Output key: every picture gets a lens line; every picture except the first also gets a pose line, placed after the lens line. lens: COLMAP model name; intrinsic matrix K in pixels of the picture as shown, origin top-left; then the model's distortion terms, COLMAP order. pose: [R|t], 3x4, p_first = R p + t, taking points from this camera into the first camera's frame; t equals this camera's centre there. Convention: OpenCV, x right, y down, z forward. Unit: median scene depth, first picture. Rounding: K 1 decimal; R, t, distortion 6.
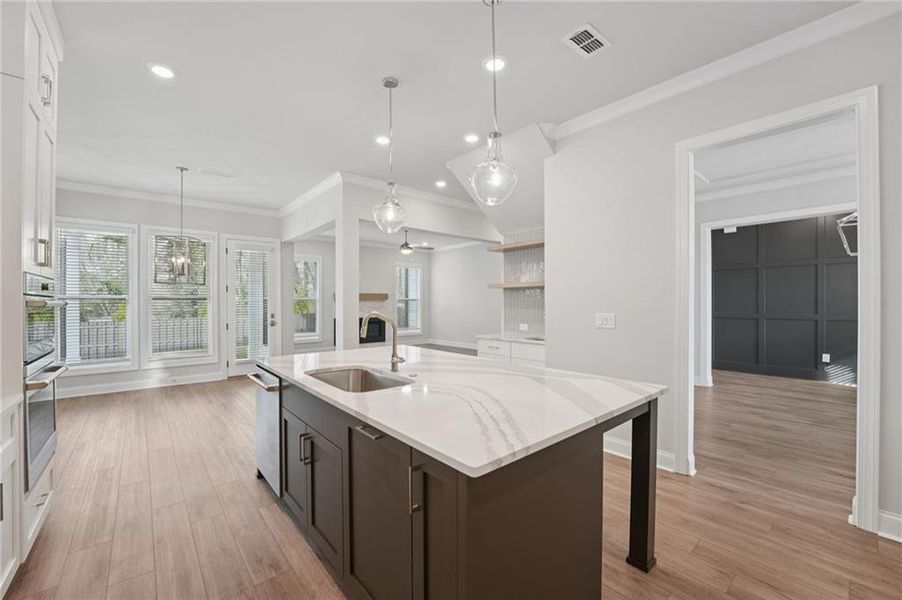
lens RADIAL K [[371.9, 0, 452.1], [0, 371.9, 300.8], [0, 0, 1]] dist [-0.022461, 0.000811]
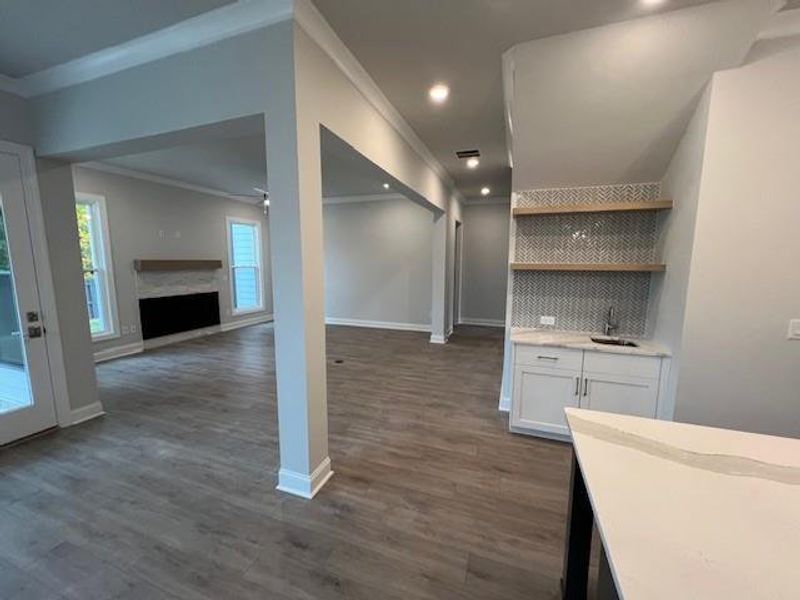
lens RADIAL K [[318.5, 0, 399.4], [0, 318.5, 302.5], [0, 0, 1]] dist [-0.004021, -0.000153]
pose [[0.870417, -0.057866, 0.488903, -0.294111], [-0.008687, 0.991108, 0.132773, -0.037488], [-0.492239, -0.119815, 0.862175, 0.452815]]
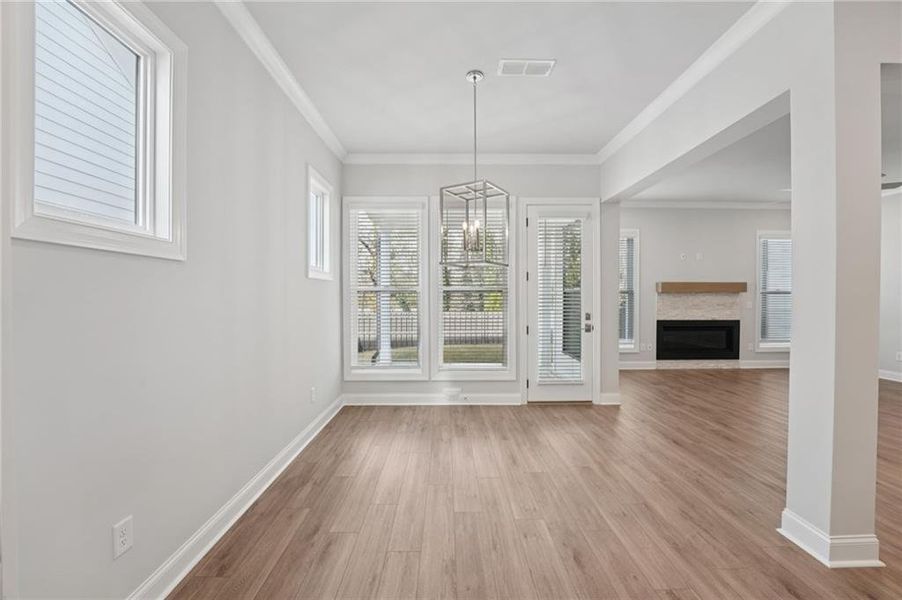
lens RADIAL K [[371.9, 0, 452.1], [0, 371.9, 300.8], [0, 0, 1]] dist [-0.022461, 0.000811]
pose [[0.774158, 0.008143, -0.632940, -0.273769], [0.000859, 0.999903, 0.013914, 0.003859], [0.632992, -0.011315, 0.774076, 0.362207]]
